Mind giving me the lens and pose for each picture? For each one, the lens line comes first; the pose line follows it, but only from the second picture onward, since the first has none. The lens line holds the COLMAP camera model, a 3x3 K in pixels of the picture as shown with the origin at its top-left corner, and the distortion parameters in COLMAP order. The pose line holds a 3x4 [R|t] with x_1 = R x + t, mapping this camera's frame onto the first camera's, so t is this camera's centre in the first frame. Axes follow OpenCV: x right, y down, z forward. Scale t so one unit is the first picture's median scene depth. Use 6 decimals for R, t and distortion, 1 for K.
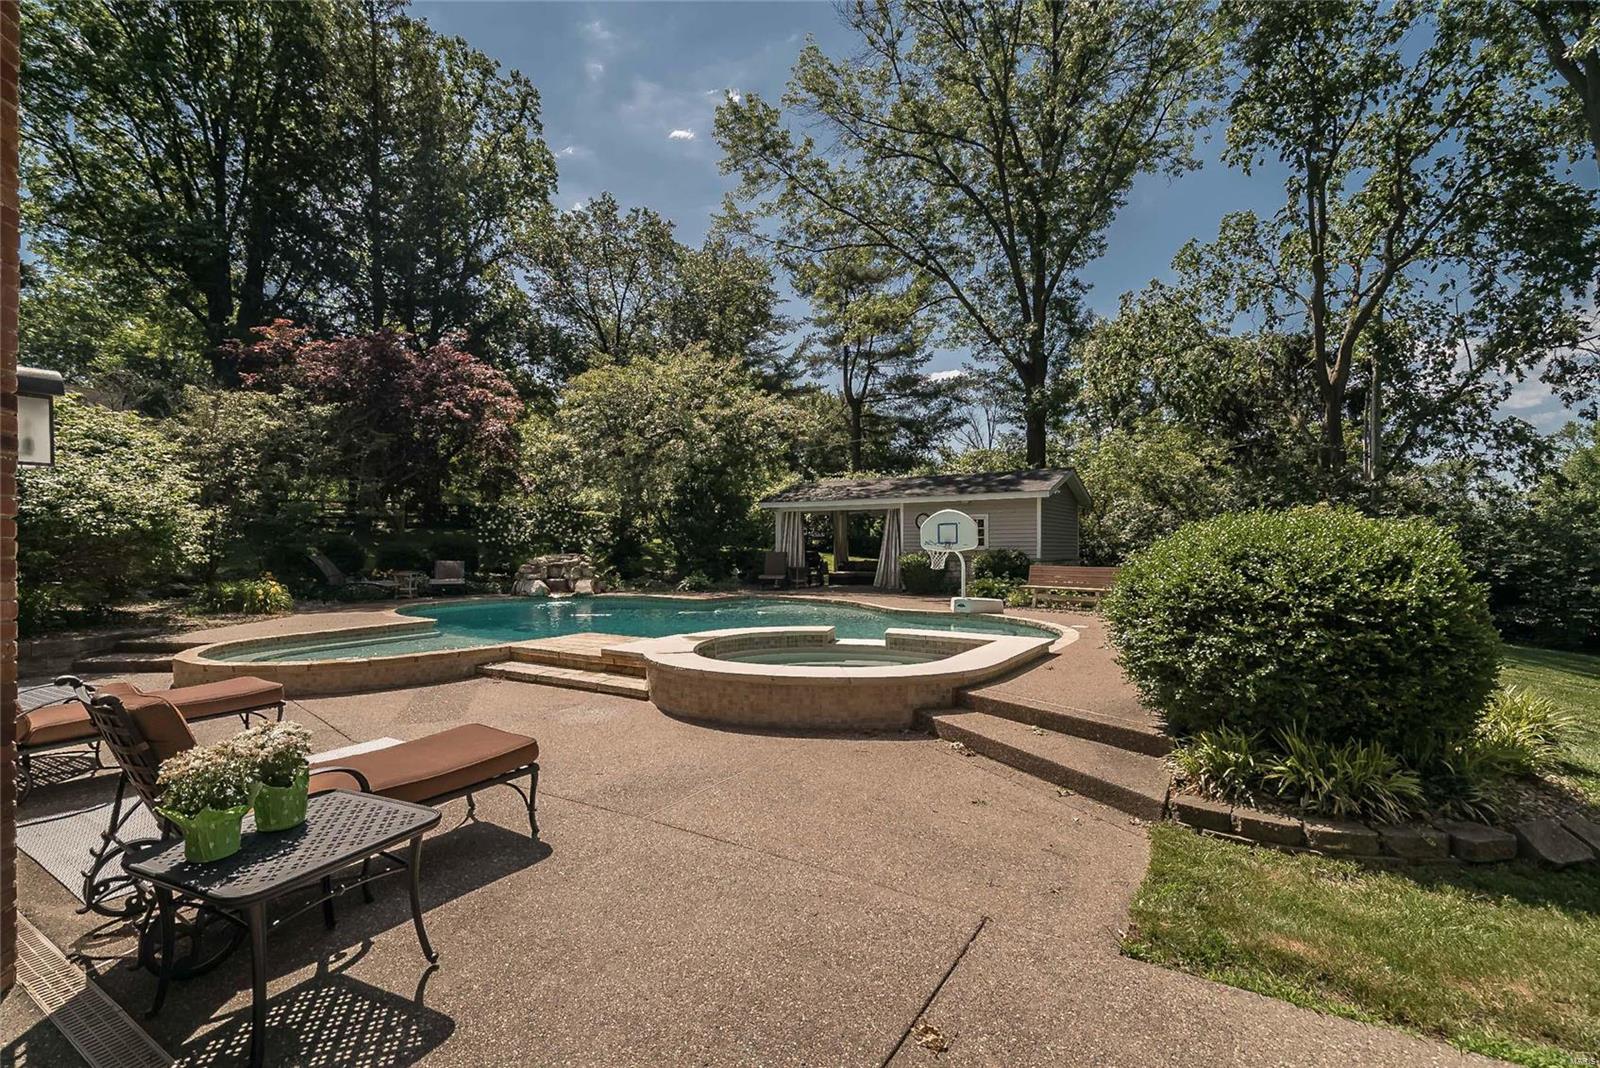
lens RADIAL K [[718.4, 0, 805.2], [0, 718.4, 543.7], [0, 0, 1]] dist [0.004804, 0.000444]
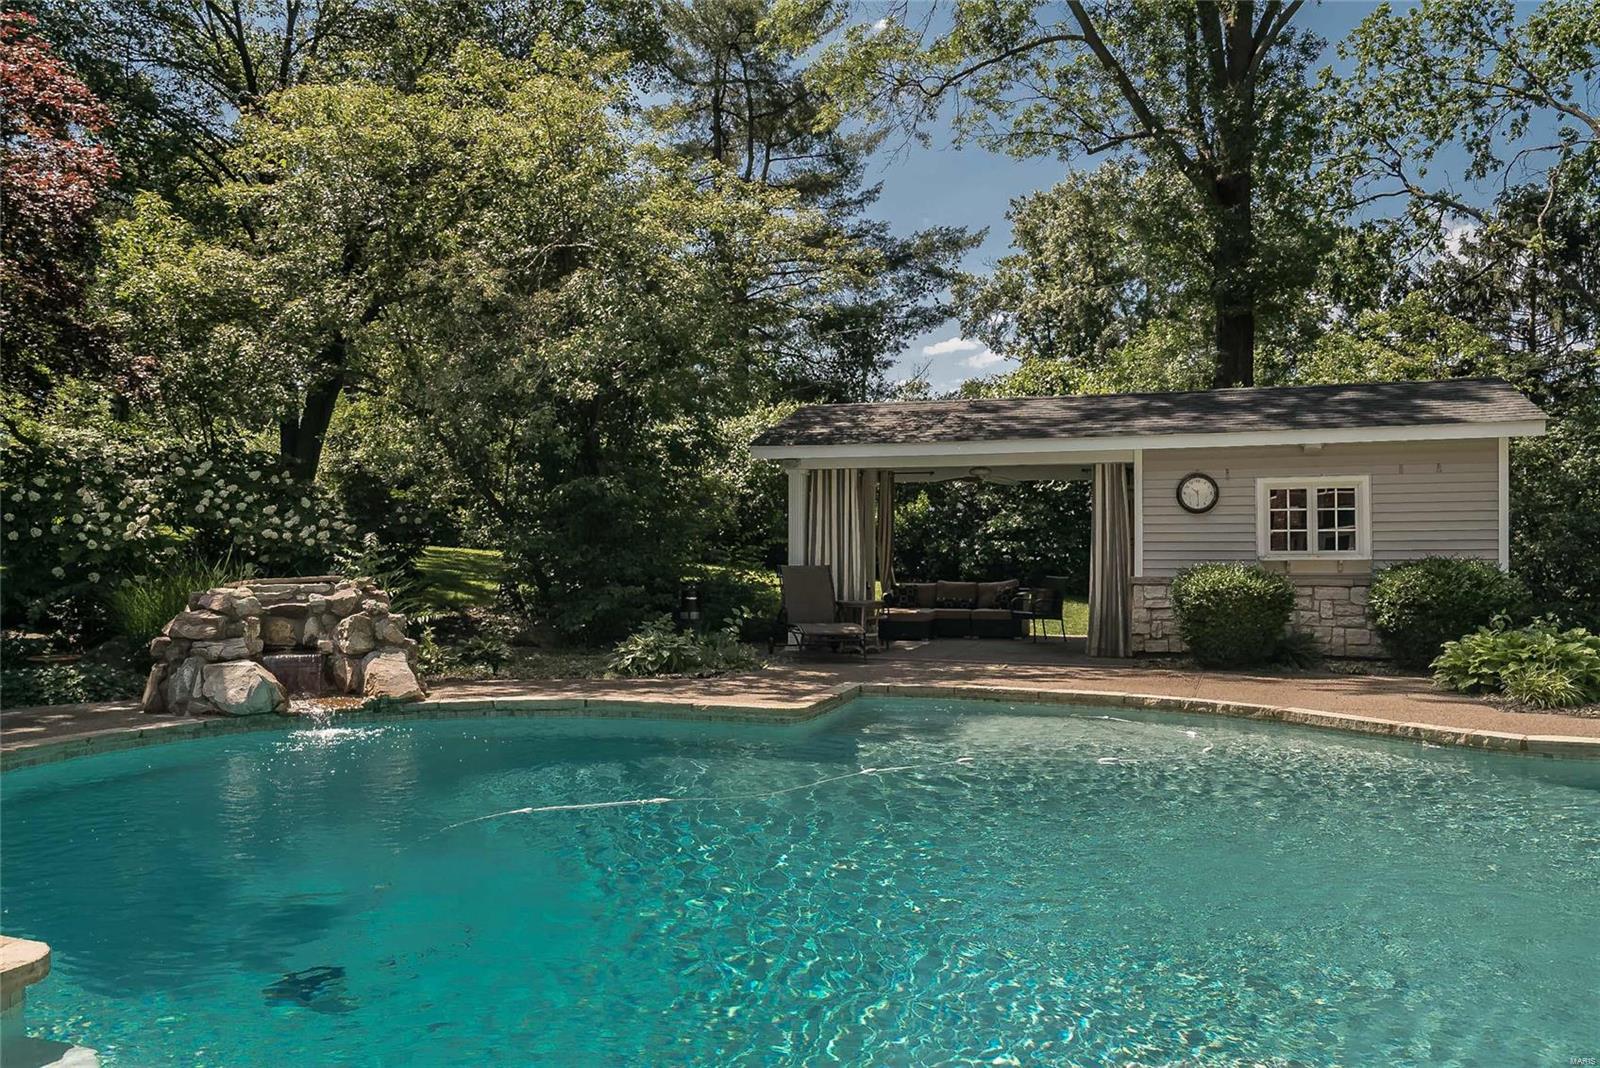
lens RADIAL K [[1184.9, 0, 795.4], [0, 1184.9, 529.1], [0, 0, 1]] dist [0.023598, -0.008221]
pose [[0.965039, 0.003678, 0.262082, -0.226340], [0.000695, 0.999862, -0.016592, 0.001724], [-0.262107, 0.016194, 0.964903, 0.358431]]
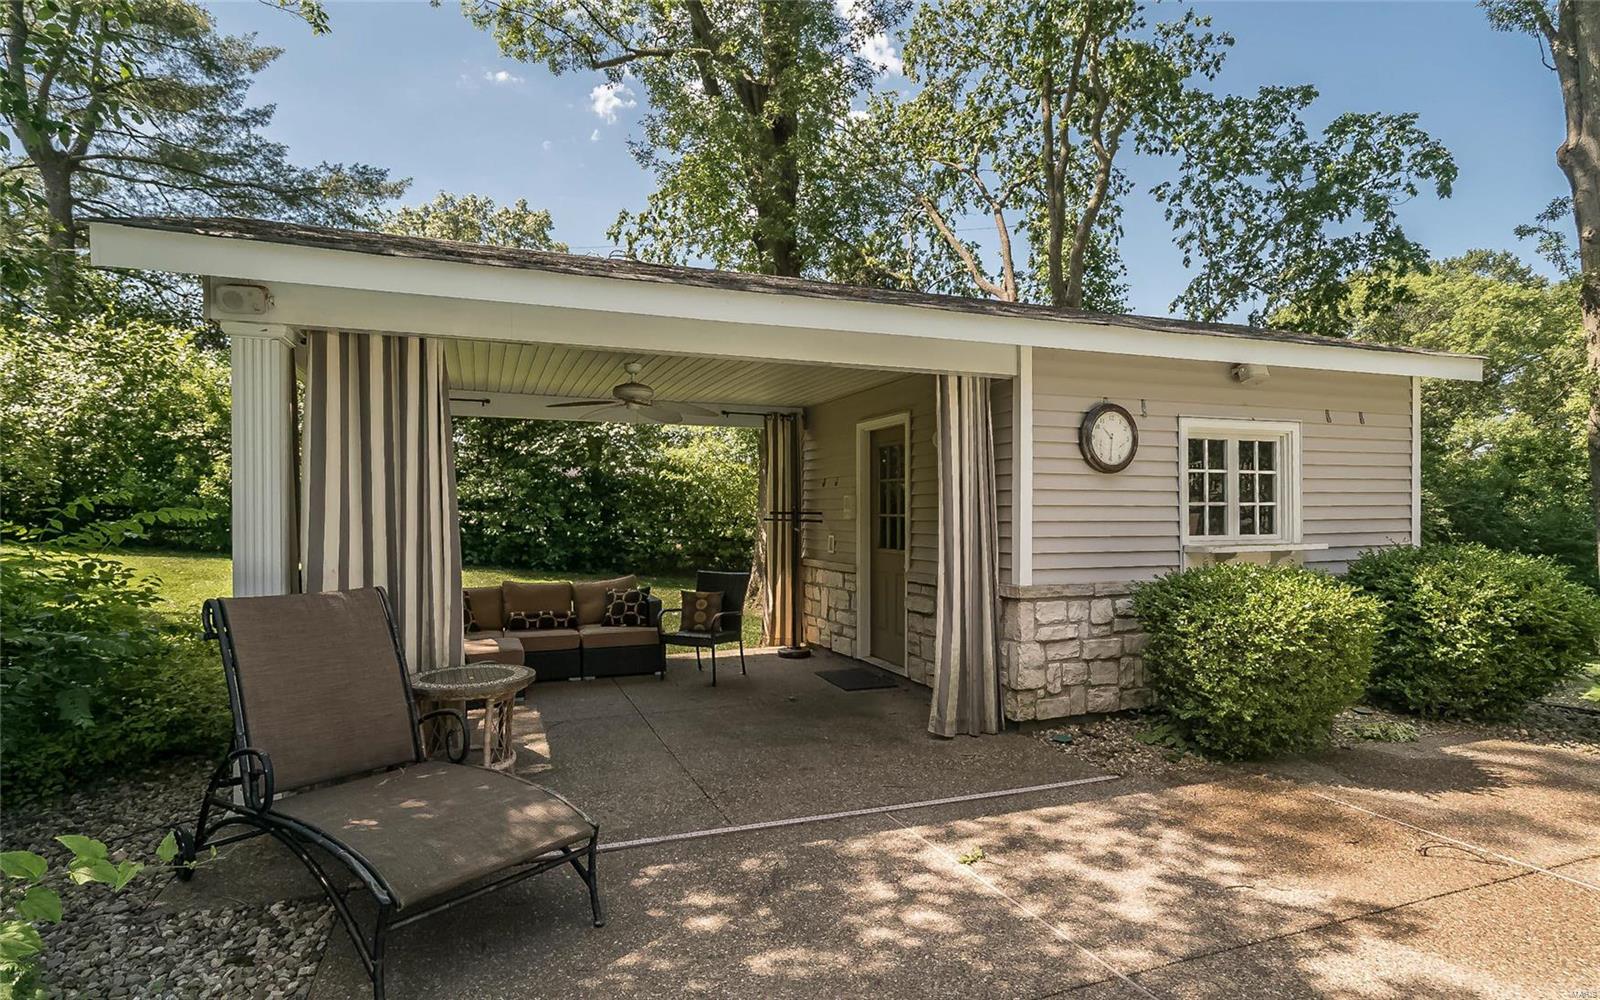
lens RADIAL K [[824.1, 0, 805.6], [0, 824.1, 510.1], [0, 0, 1]] dist [0.007318, 0.001331]
pose [[0.581639, 0.001095, 0.813446, -0.116077], [0.000102, 0.999999, -0.001420, -0.005098], [-0.813447, 0.000909, 0.581638, 0.842531]]
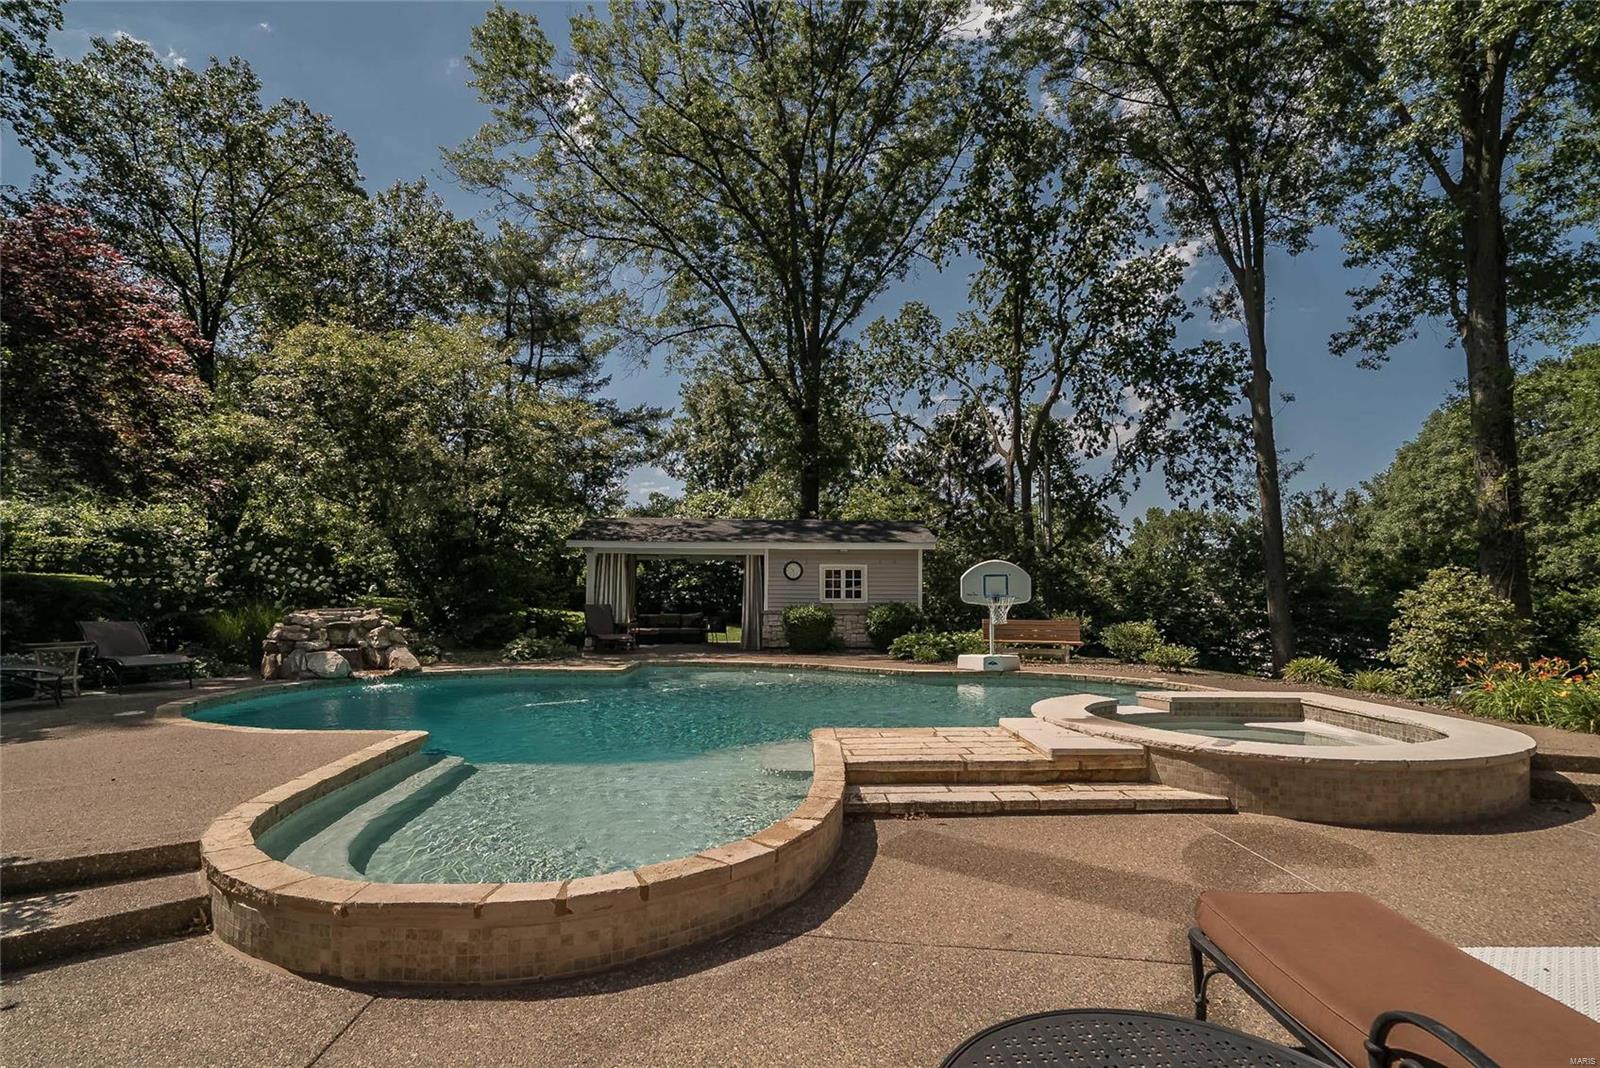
lens RADIAL K [[770.8, 0, 795.1], [0, 770.8, 560.1], [0, 0, 1]] dist [-0.001526, -0.000650]
pose [[0.822062, 0.034288, 0.568365, -0.342703], [-0.008315, 0.998802, -0.048229, 0.002033], [-0.569338, 0.034922, 0.821362, 0.203012]]
